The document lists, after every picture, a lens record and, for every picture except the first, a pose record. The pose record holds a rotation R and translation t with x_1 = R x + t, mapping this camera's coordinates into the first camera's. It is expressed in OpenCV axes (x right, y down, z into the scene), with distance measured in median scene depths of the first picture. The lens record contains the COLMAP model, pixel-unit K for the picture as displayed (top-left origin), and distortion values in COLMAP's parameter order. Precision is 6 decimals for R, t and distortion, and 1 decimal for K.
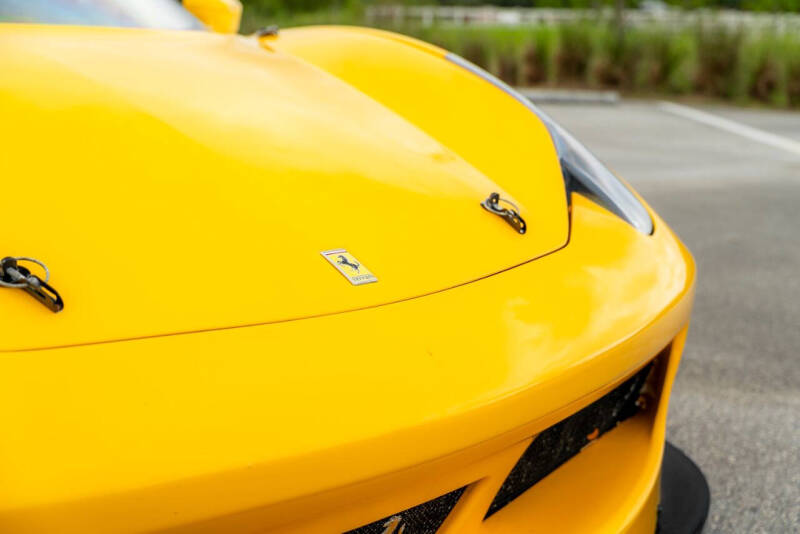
lens RADIAL K [[1154.5, 0, 401.2], [0, 1154.5, 266.4], [0, 0, 1]] dist [0.034168, 0.000000]
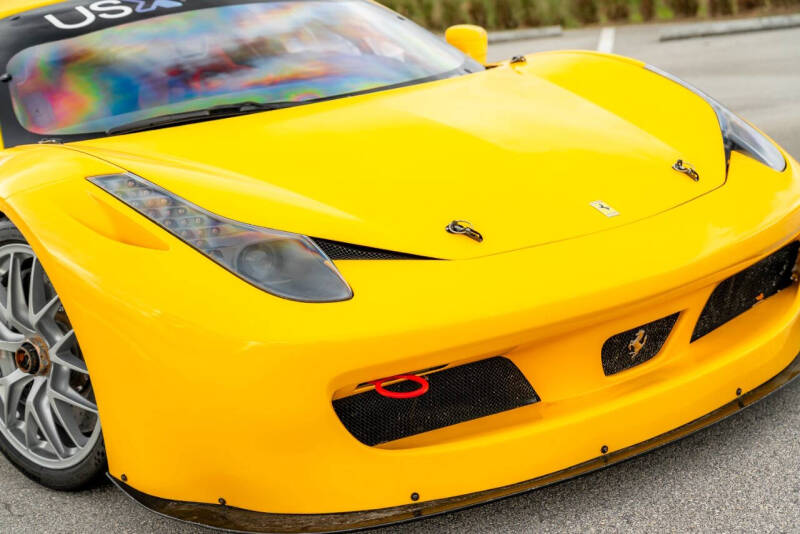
lens RADIAL K [[1239.3, 0, 402.8], [0, 1239.3, 265.5], [0, 0, 1]] dist [0.004545, 0.000000]
pose [[0.978243, -0.104080, -0.179468, -0.008470], [0.109505, 0.993774, 0.020564, 0.010517], [0.176210, -0.039769, 0.983549, -0.824616]]
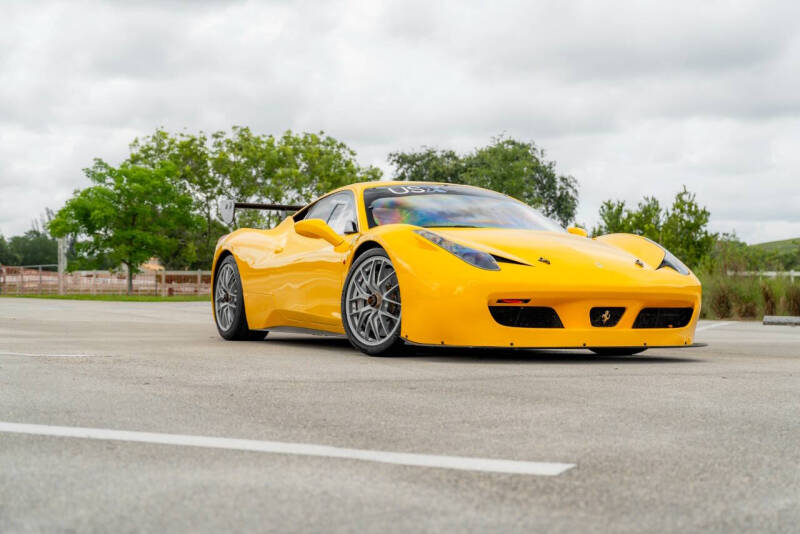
lens RADIAL K [[1154.5, 0, 408.0], [0, 1154.5, 266.9], [0, 0, 1]] dist [0.034168, 0.000000]
pose [[0.950776, -0.016136, -0.309458, 0.530760], [-0.056334, 0.973003, -0.223813, 0.870176], [0.304715, 0.230229, 0.924199, -2.918956]]
